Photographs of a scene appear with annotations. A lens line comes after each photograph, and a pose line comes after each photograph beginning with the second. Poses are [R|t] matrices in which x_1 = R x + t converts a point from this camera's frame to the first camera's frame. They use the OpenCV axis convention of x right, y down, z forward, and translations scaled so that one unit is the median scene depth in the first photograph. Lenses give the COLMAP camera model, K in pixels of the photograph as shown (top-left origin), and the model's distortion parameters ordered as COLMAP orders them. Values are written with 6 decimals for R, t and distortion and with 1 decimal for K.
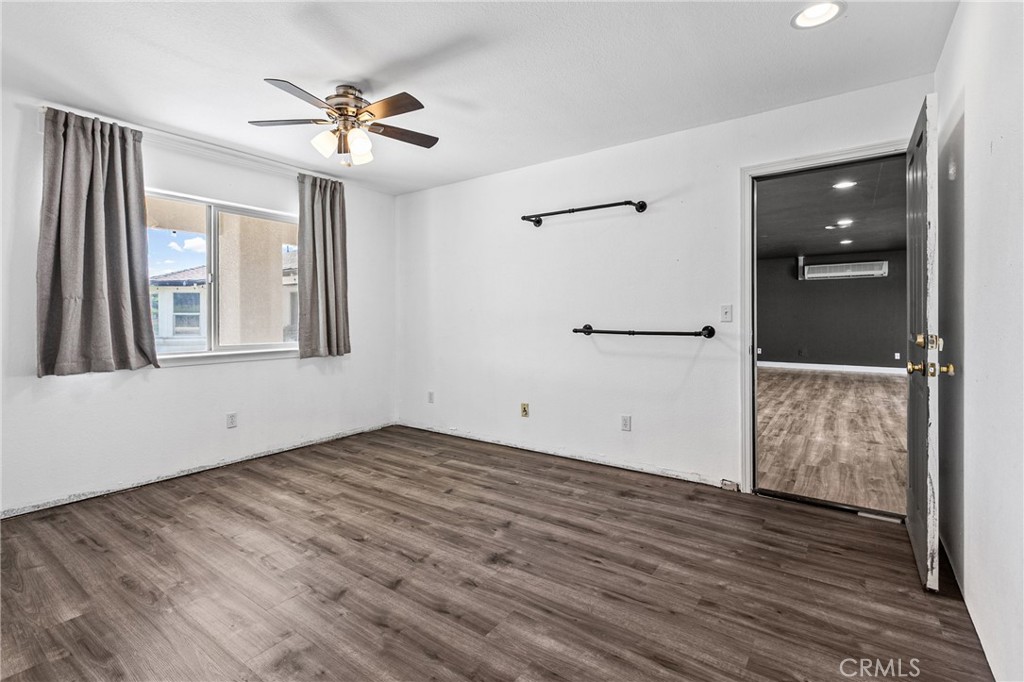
lens RADIAL K [[471.1, 0, 501.3], [0, 471.1, 321.8], [0, 0, 1]] dist [0.000938, -0.001415]
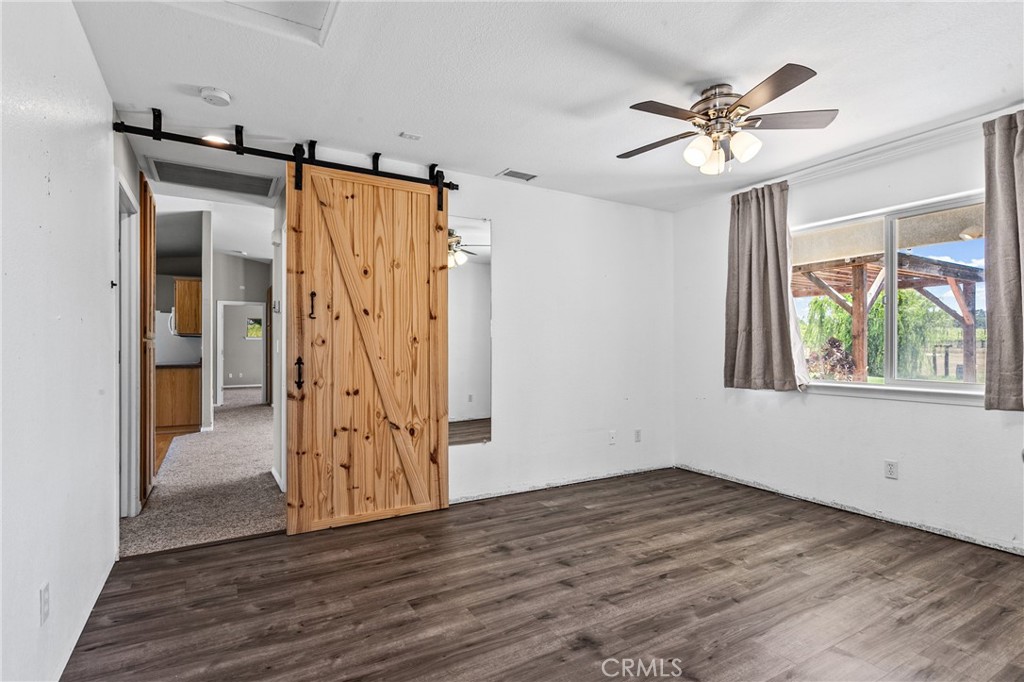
lens RADIAL K [[505.9, 0, 507.5], [0, 505.9, 344.5], [0, 0, 1]] dist [0.002783, -0.000392]
pose [[-0.397098, -0.000144, -0.917776, 0.683180], [-0.005154, 0.999985, 0.002073, -0.012102], [0.917762, 0.005554, -0.397092, 0.977717]]
